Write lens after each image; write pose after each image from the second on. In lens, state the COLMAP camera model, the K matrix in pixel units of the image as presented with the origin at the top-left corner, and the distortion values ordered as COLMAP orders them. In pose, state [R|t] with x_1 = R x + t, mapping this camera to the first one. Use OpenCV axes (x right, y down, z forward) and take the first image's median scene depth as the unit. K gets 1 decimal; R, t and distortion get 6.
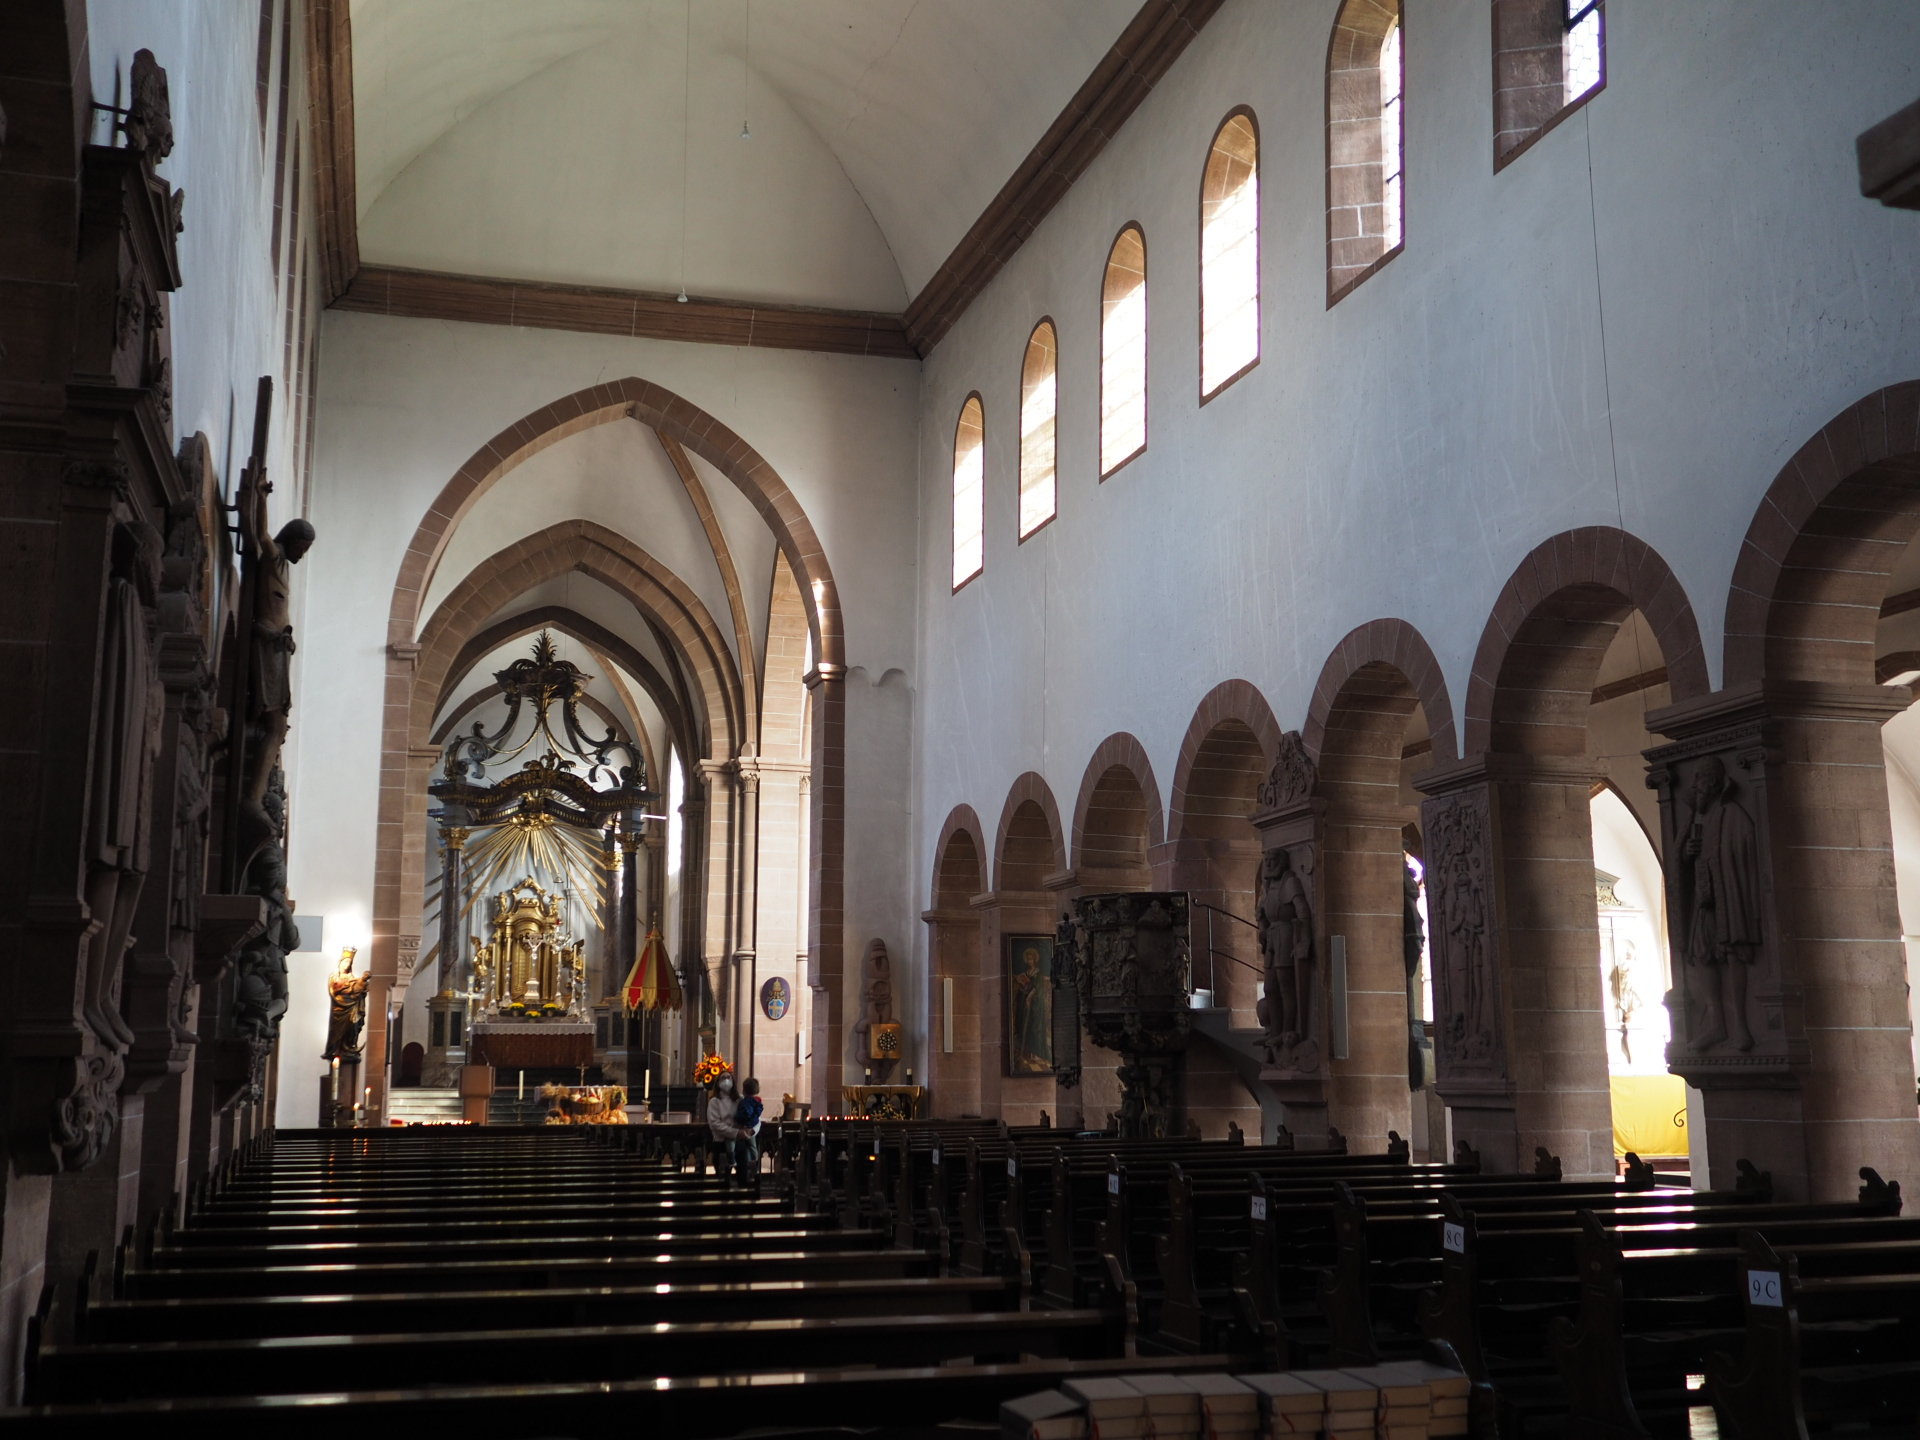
lens RADIAL K [[1943.0, 0, 961.2], [0, 1943.0, 719.6], [0, 0, 1]] dist [-0.027725, 0.000000]
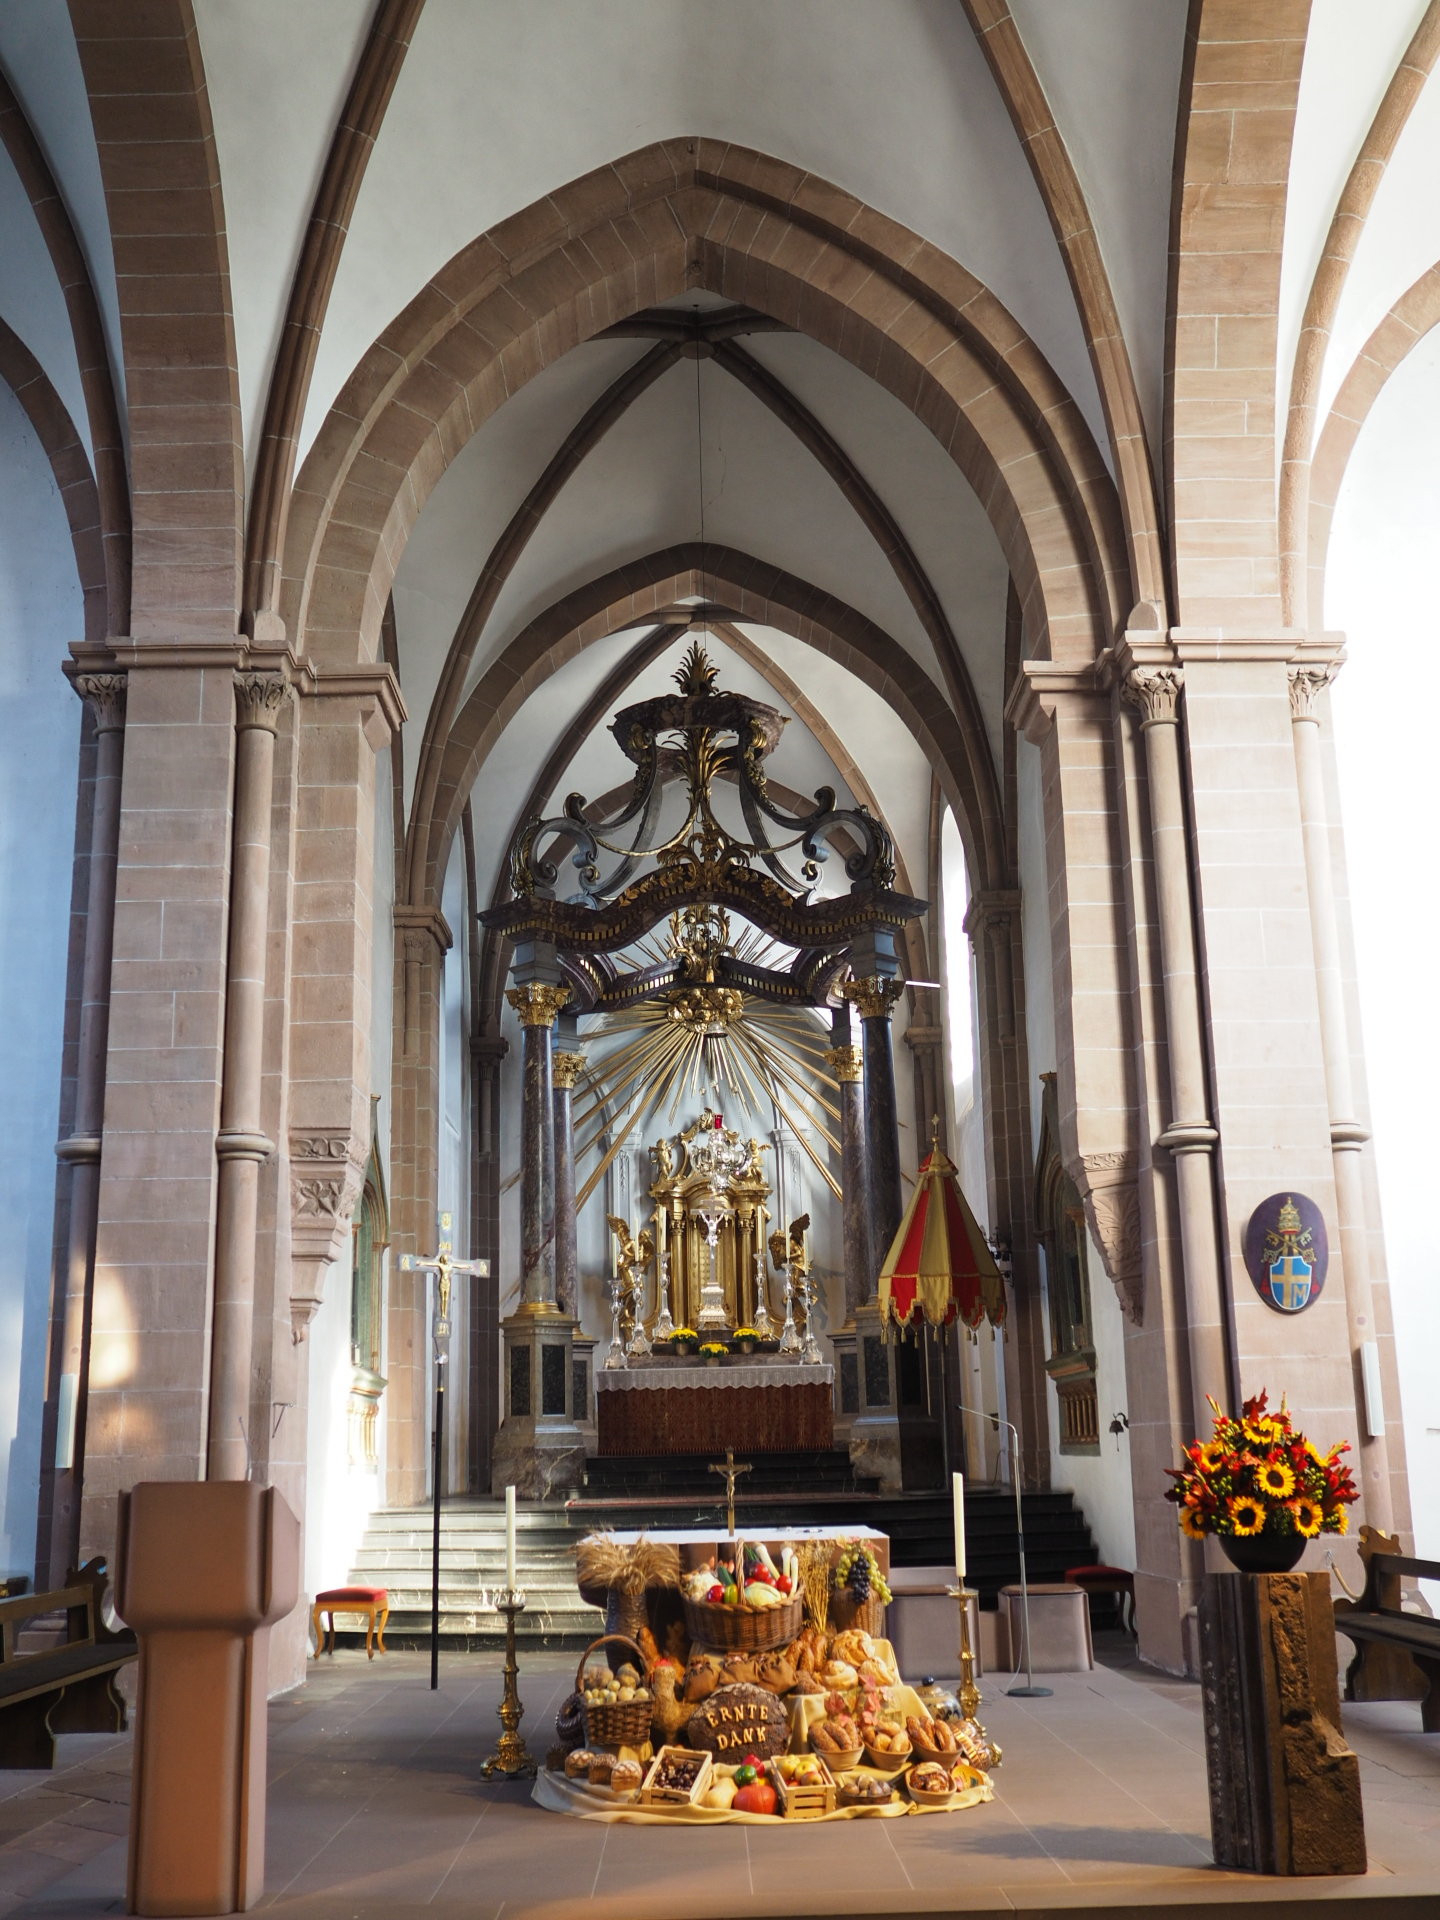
lens RADIAL K [[1943.0, 0, 713.3], [0, 1943.0, 961.4], [0, 0, 1]] dist [-0.027725, 0.000000]
pose [[0.964515, -0.081074, -0.251273, -0.085676], [0.064850, 0.995280, -0.072201, 0.089828], [0.255941, 0.053344, 0.965219, 0.514661]]
